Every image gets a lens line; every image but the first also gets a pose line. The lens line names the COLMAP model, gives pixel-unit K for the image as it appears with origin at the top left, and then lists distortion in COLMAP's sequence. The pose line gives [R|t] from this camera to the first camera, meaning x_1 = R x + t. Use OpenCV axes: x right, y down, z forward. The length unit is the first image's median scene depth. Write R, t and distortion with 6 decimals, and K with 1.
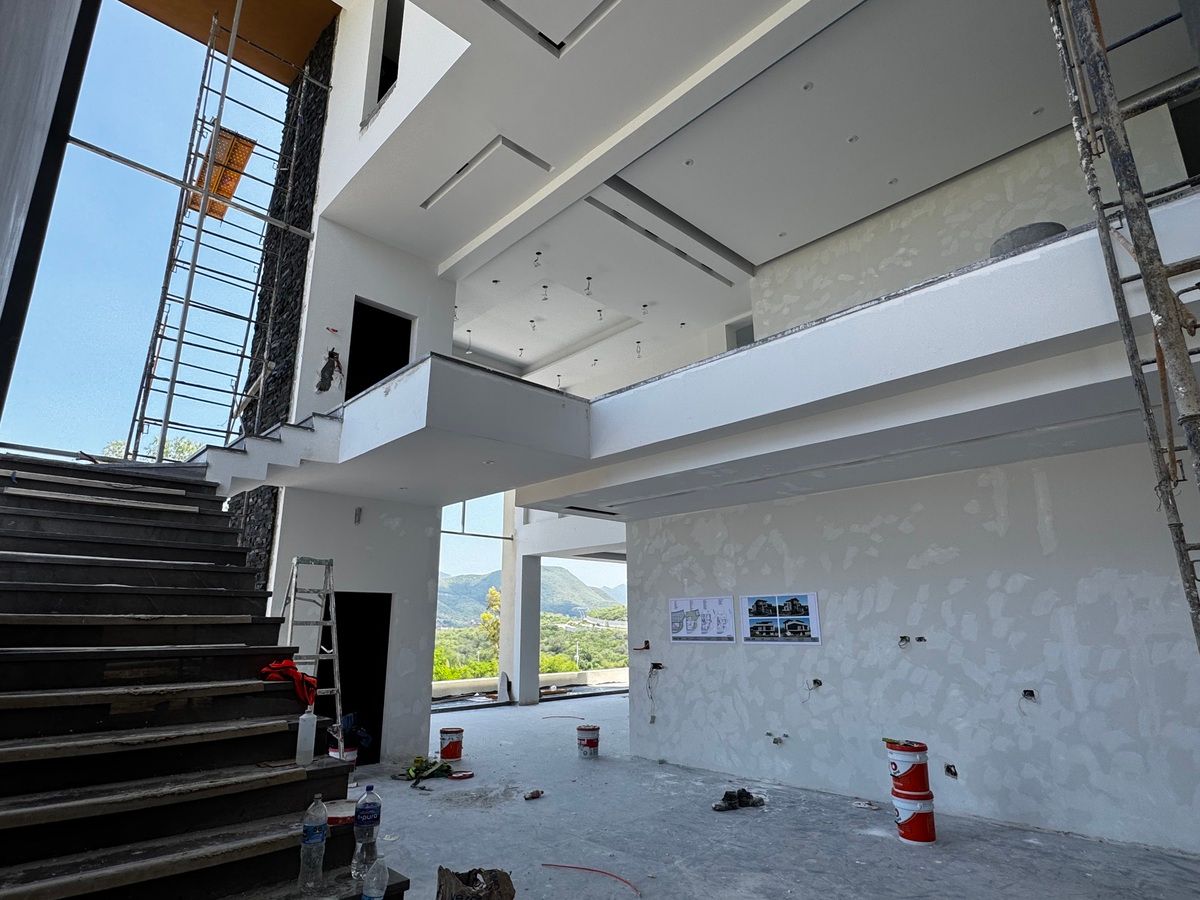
lens RADIAL K [[655.5, 0, 601.4], [0, 655.5, 450.9], [0, 0, 1]] dist [0.001138, 0.000048]
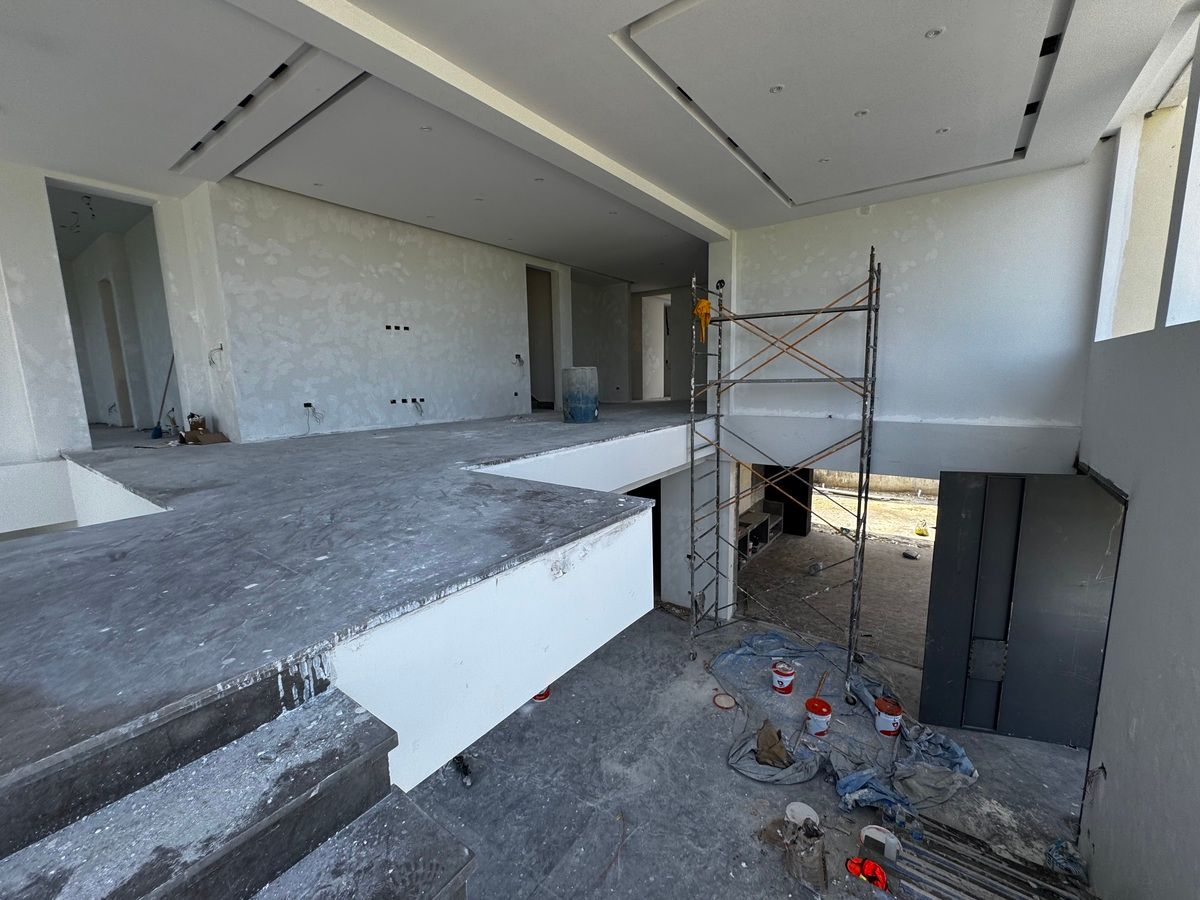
lens RADIAL K [[482.1, 0, 602.3], [0, 482.1, 449.3], [0, 0, 1]] dist [0.002158, 0.000351]
pose [[-0.171807, -0.138781, 0.975306, -0.486828], [-0.241260, 0.965806, 0.094930, -0.157348], [-0.955131, -0.218993, -0.199415, 0.748019]]
